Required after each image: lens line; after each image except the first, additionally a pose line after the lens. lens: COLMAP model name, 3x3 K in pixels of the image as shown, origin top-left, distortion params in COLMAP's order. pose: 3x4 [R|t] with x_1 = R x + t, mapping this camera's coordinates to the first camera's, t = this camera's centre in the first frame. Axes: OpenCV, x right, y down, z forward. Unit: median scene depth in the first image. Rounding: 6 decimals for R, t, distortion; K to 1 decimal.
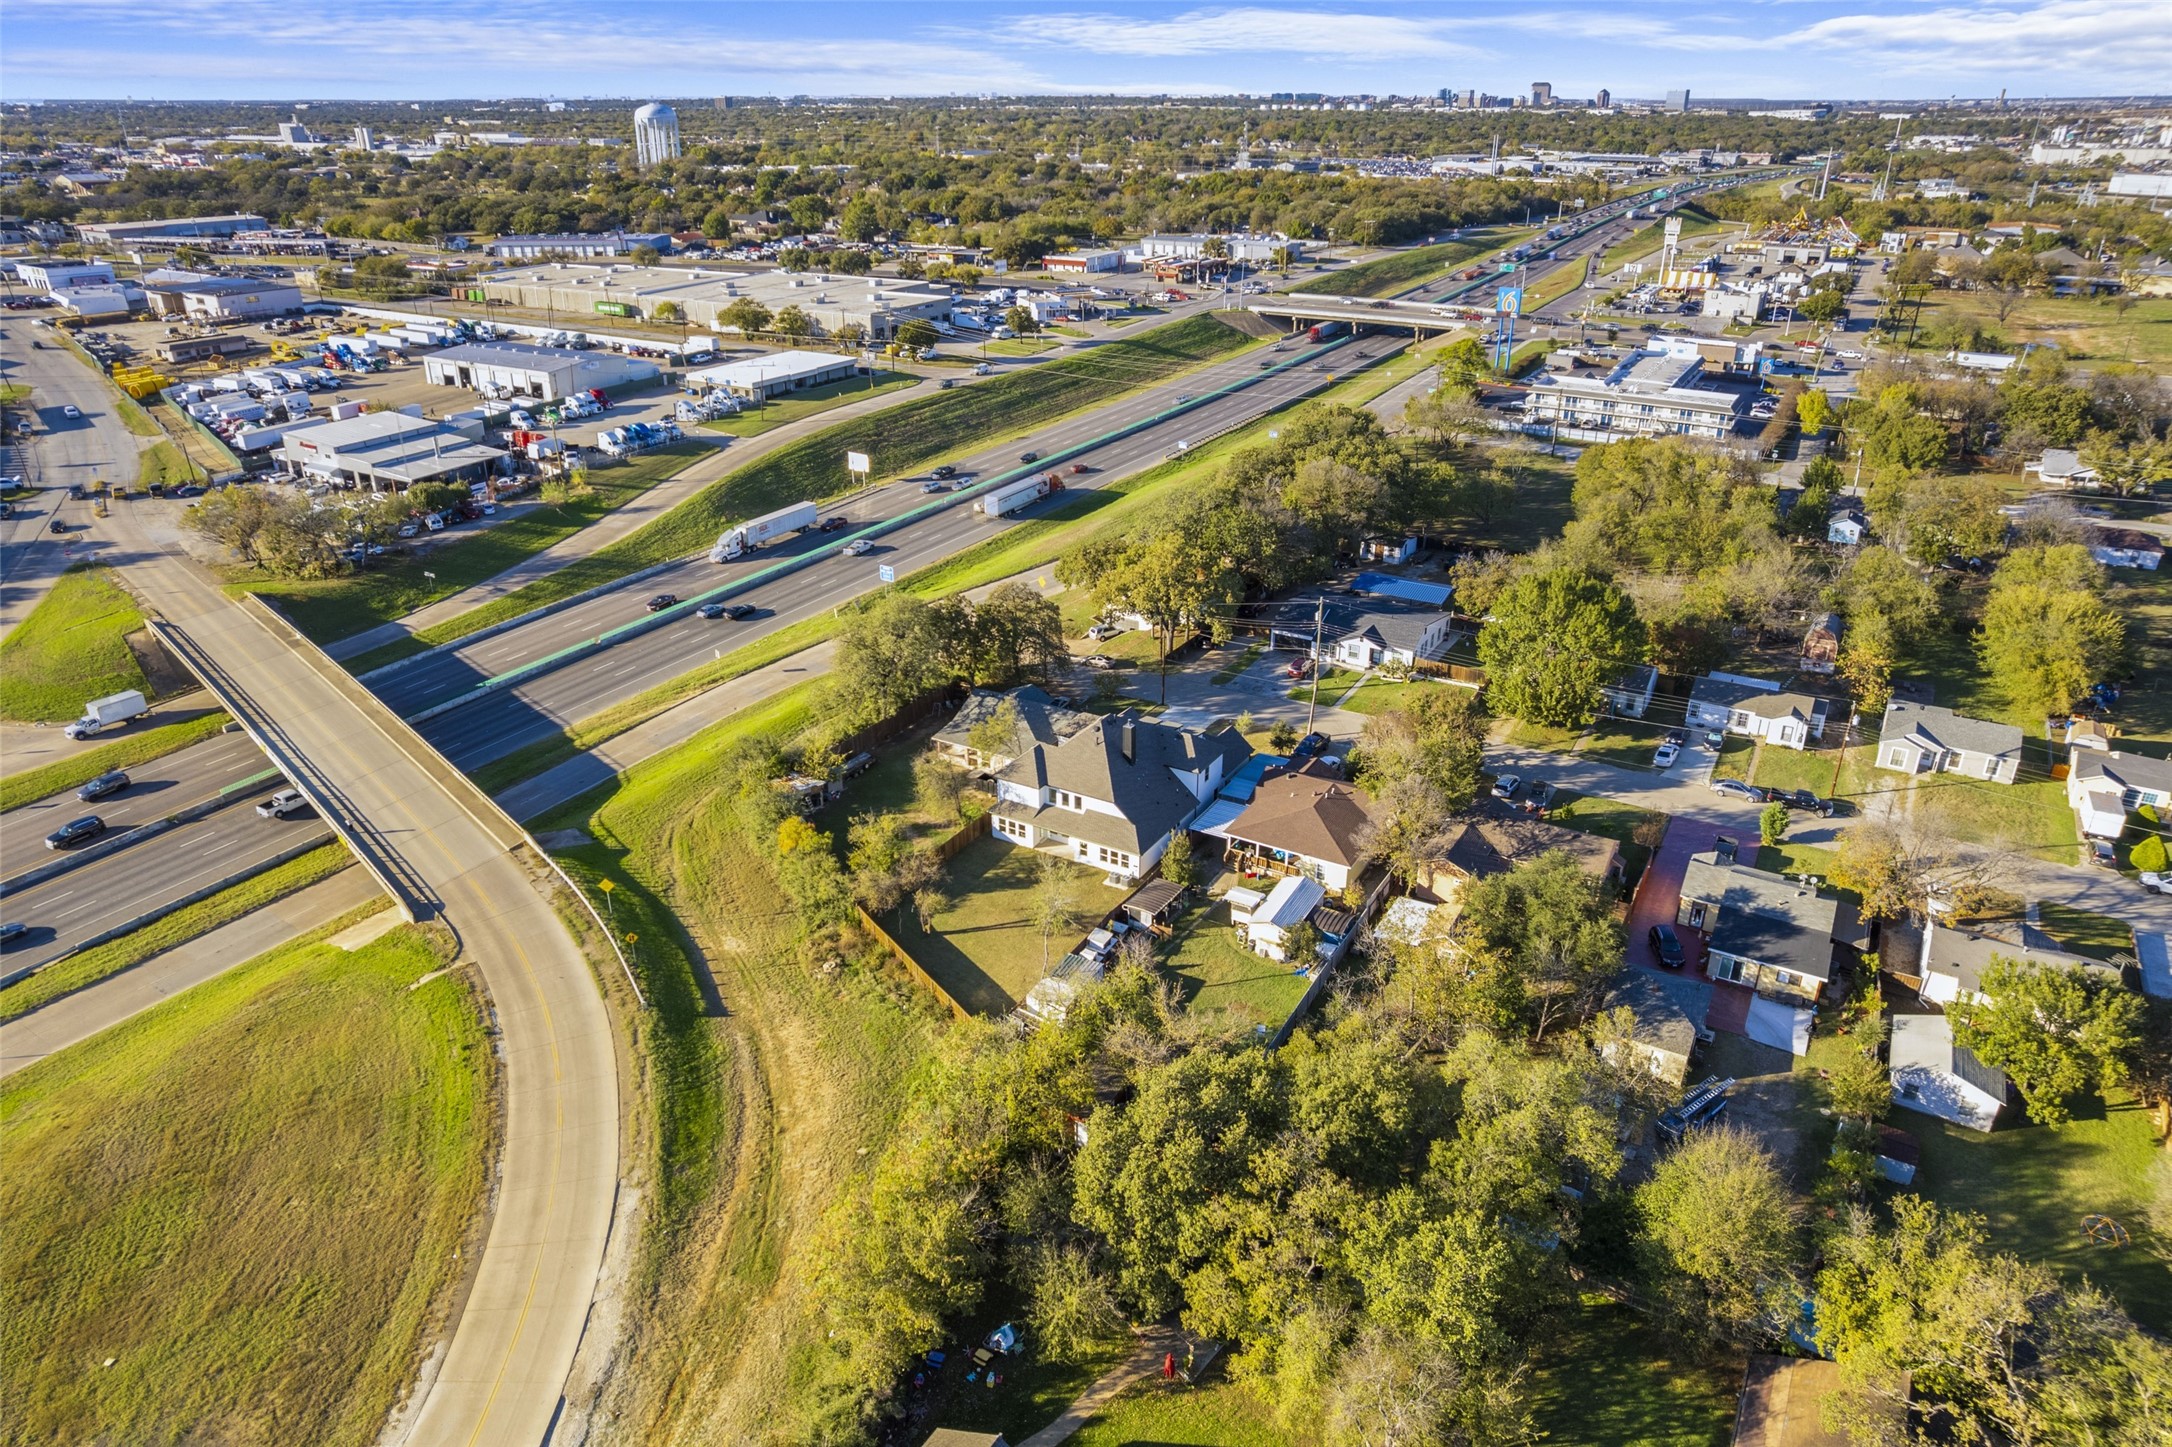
lens RADIAL K [[1395.4, 0, 1086.0], [0, 1395.4, 723.5], [0, 0, 1]] dist [-0.069670, 0.065798]
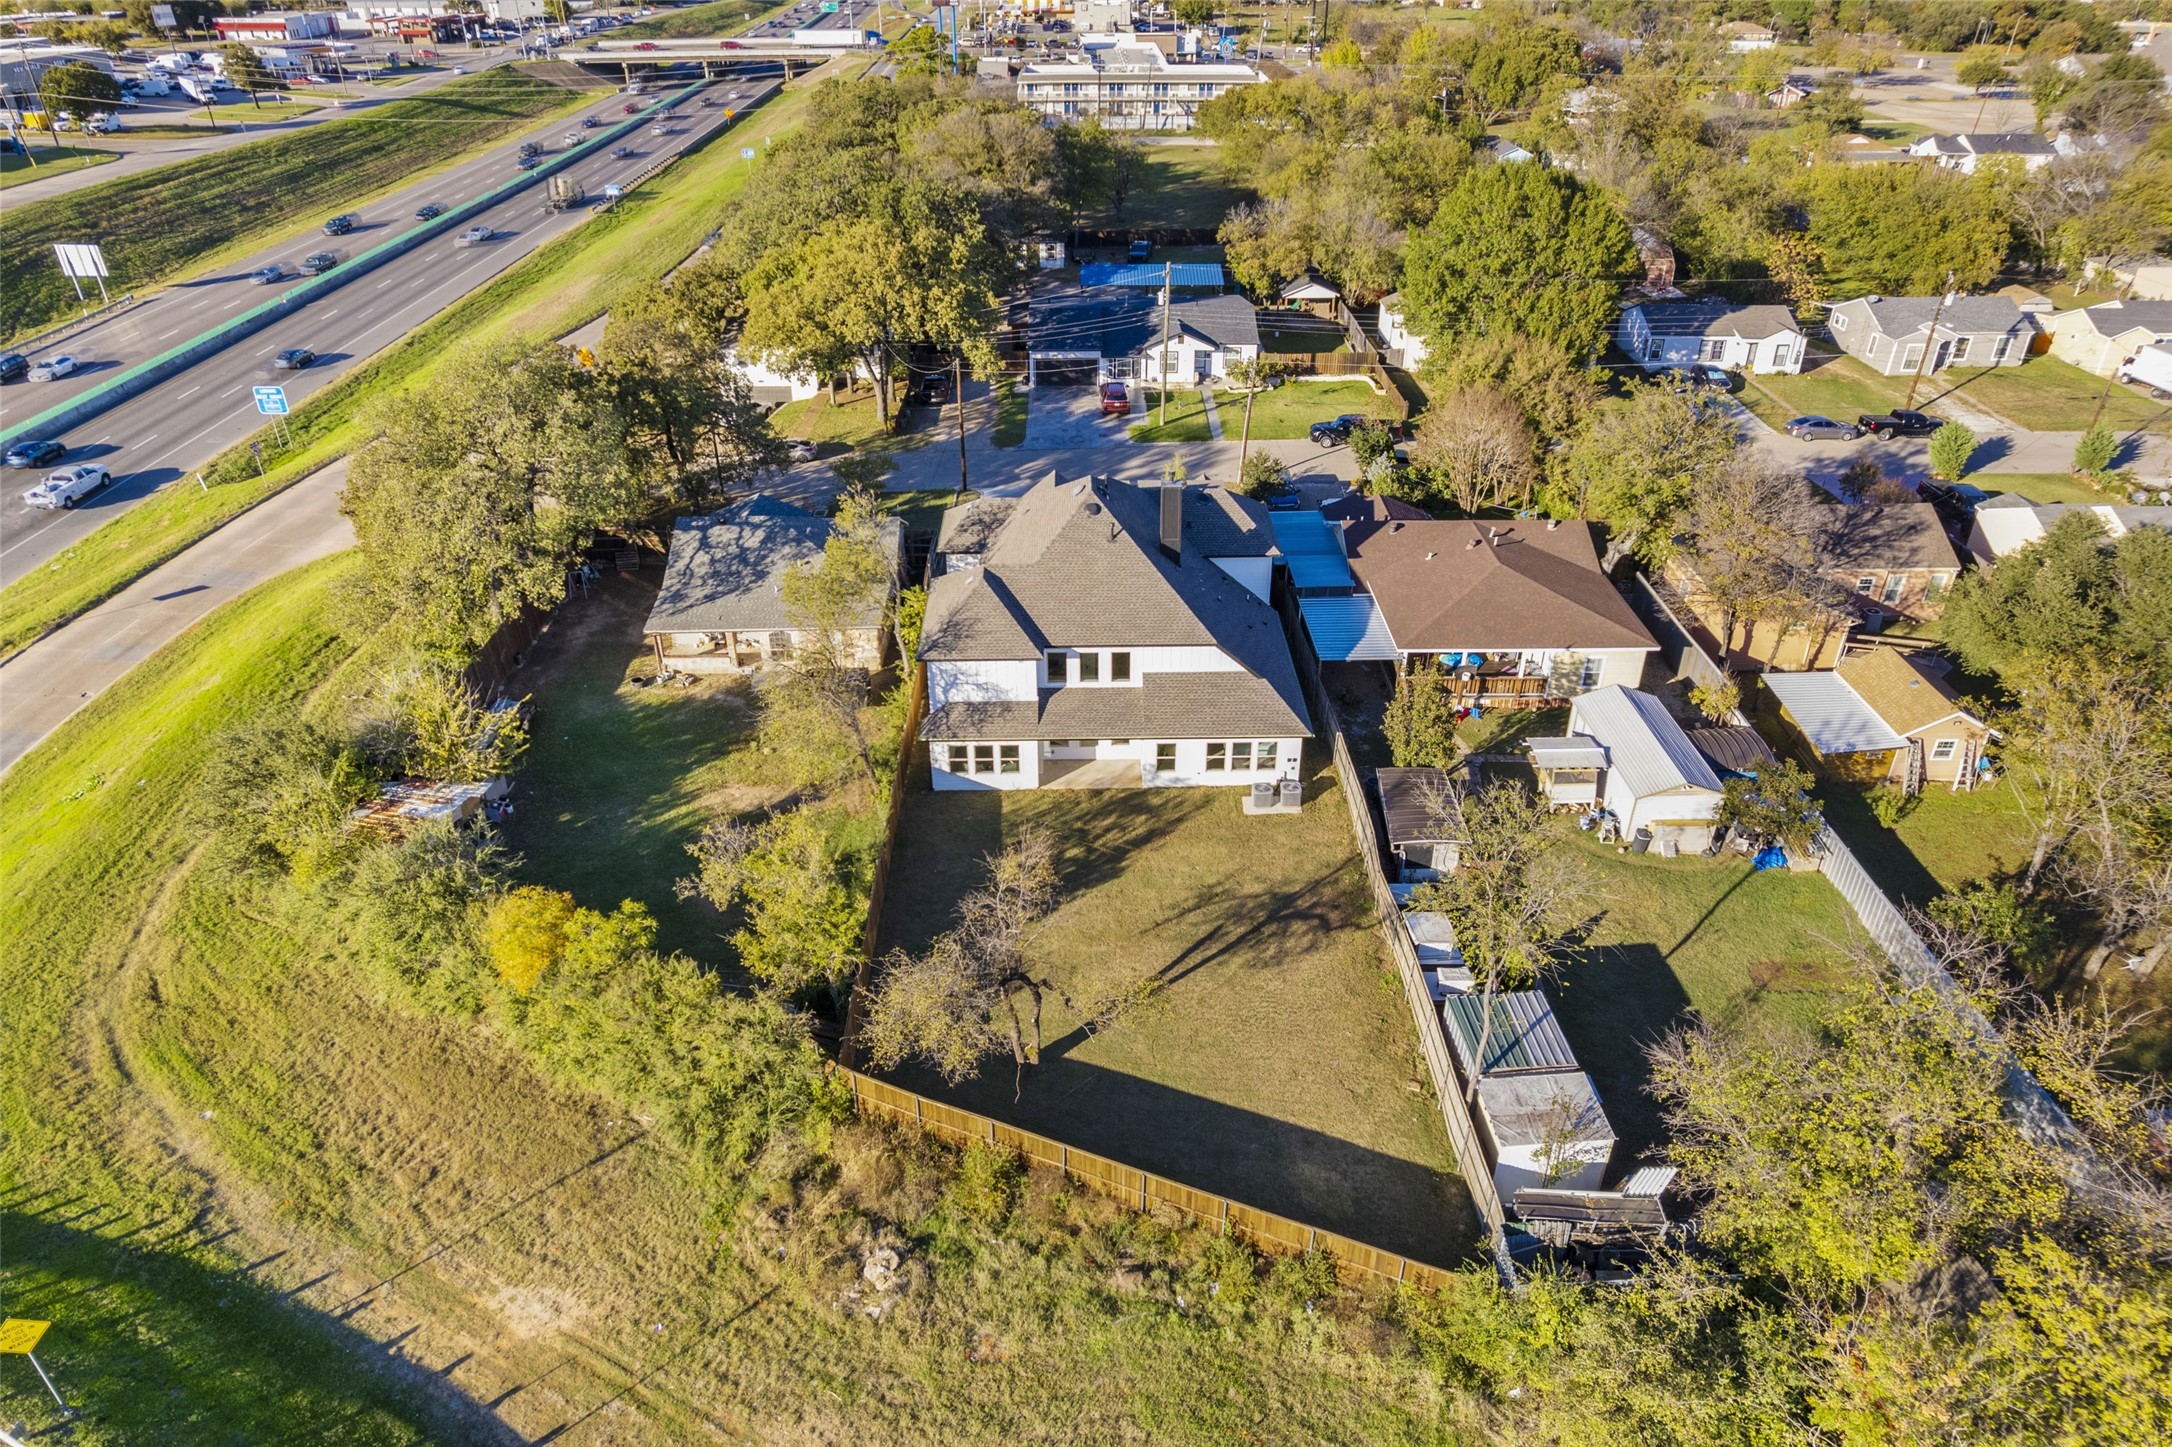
lens RADIAL K [[1395.4, 0, 1086.0], [0, 1395.4, 723.5], [0, 0, 1]] dist [-0.069670, 0.065798]
pose [[0.853267, -0.268416, 0.447089, -0.208809], [0.220305, 0.962635, 0.157480, -0.000631], [-0.472654, -0.035876, 0.880517, 0.541640]]
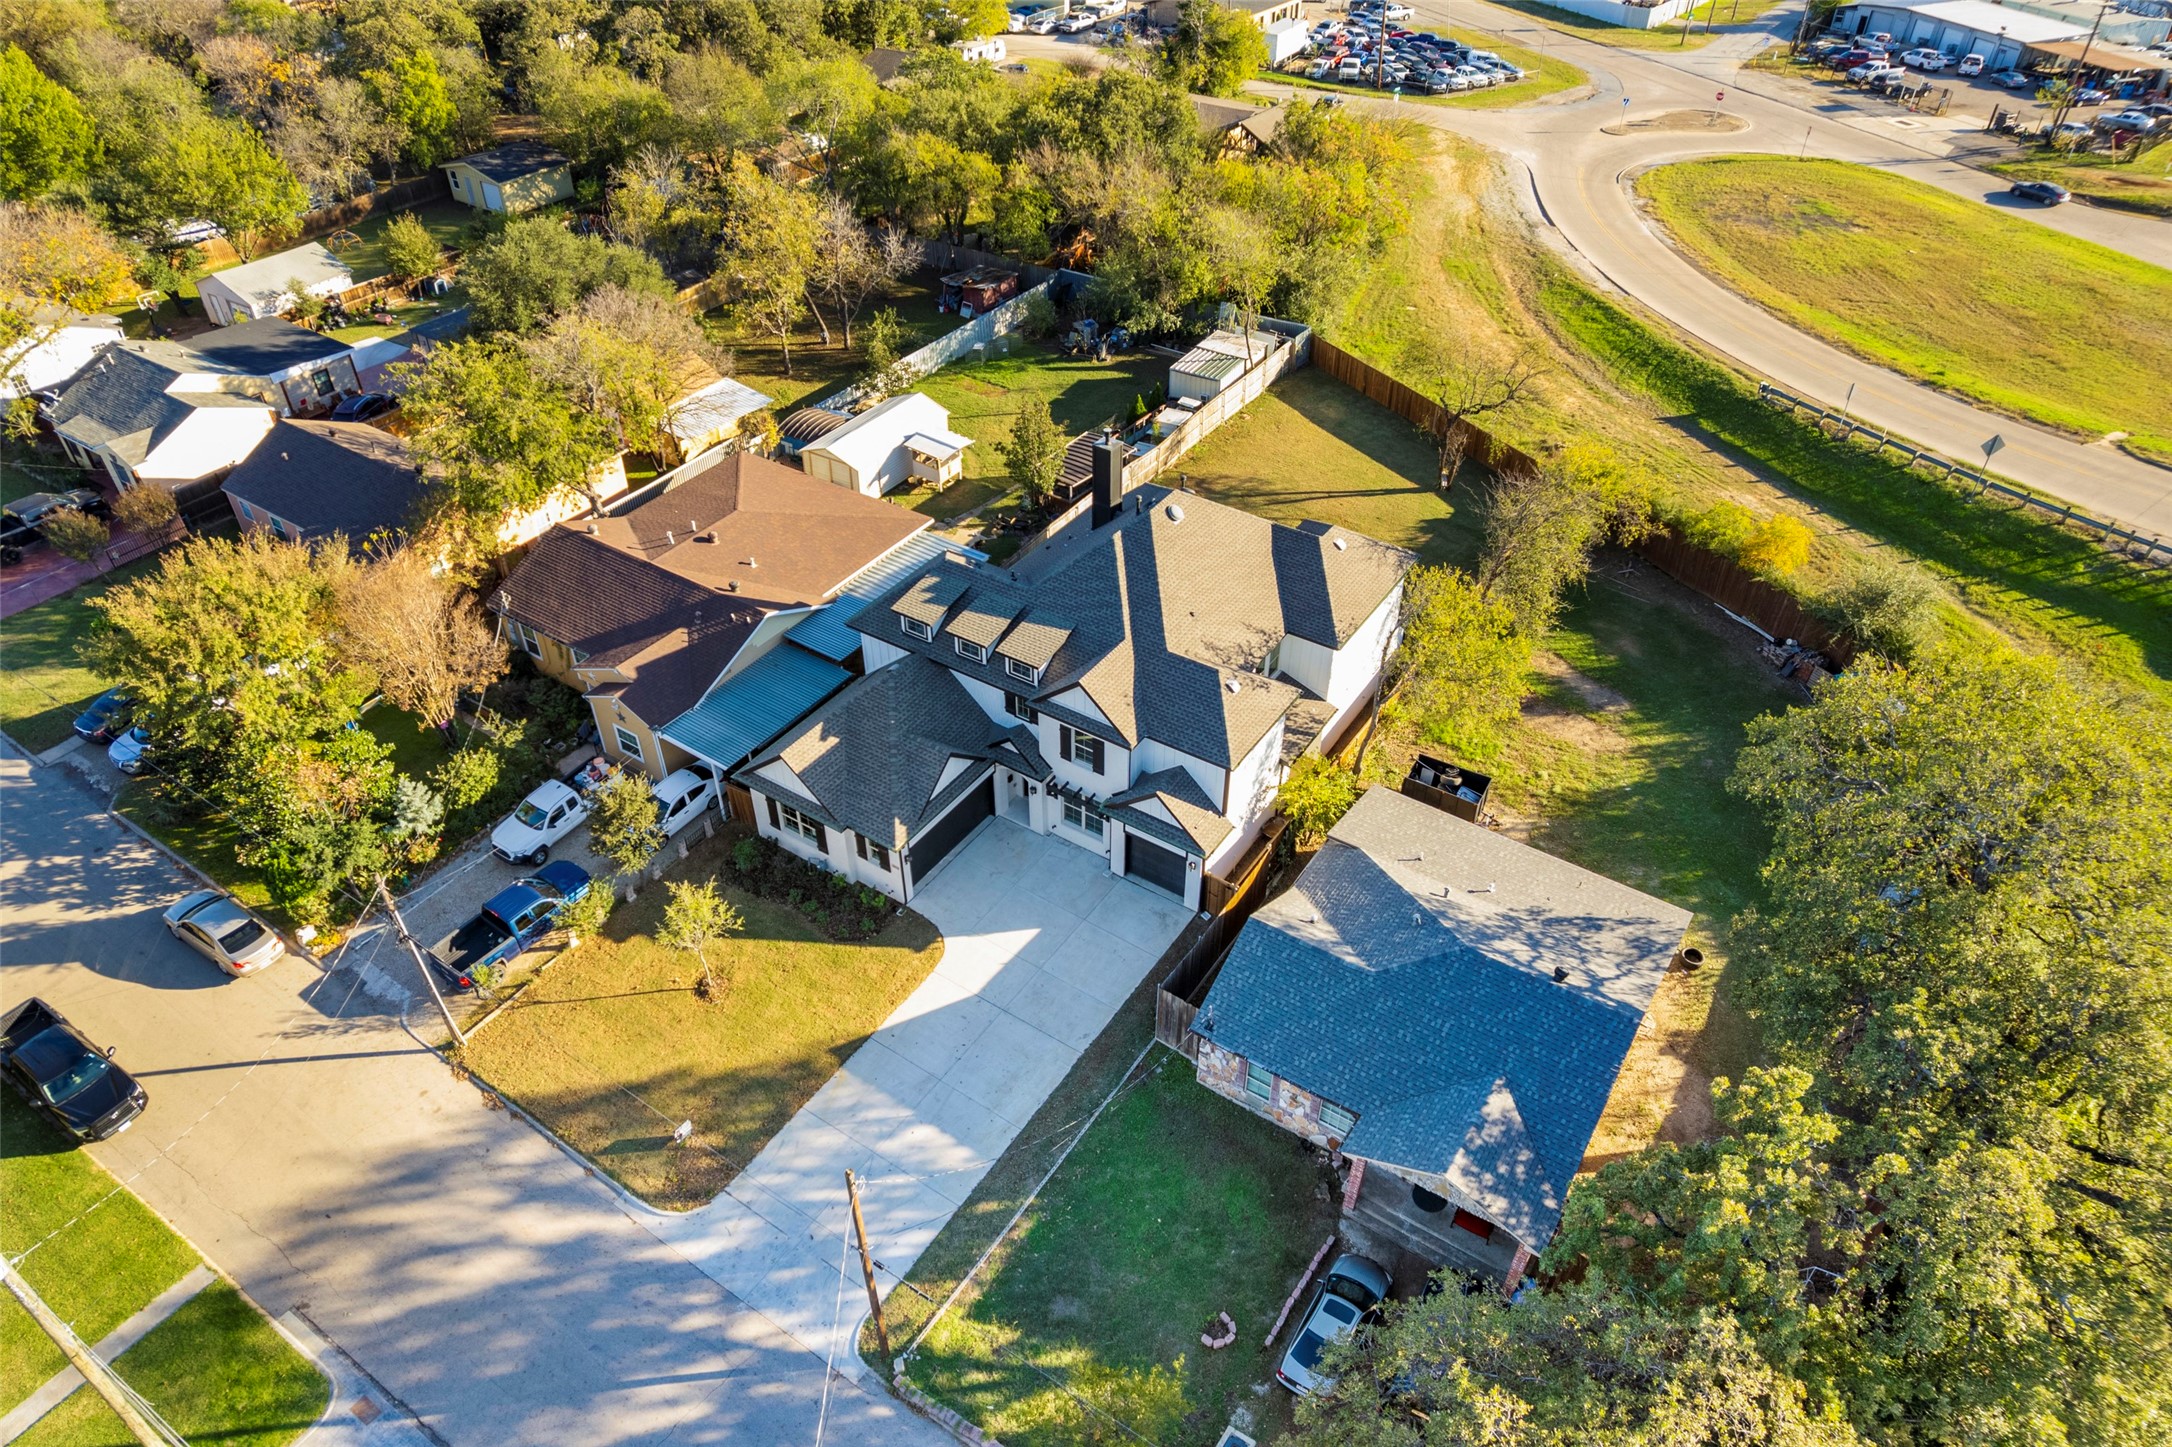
lens RADIAL K [[1395.4, 0, 1086.0], [0, 1395.4, 723.5], [0, 0, 1]] dist [-0.069670, 0.065798]
pose [[-0.999136, -0.020600, 0.036095, 0.018196], [0.023114, 0.446350, 0.894560, -0.306237], [-0.034538, 0.894622, -0.445488, 1.150776]]
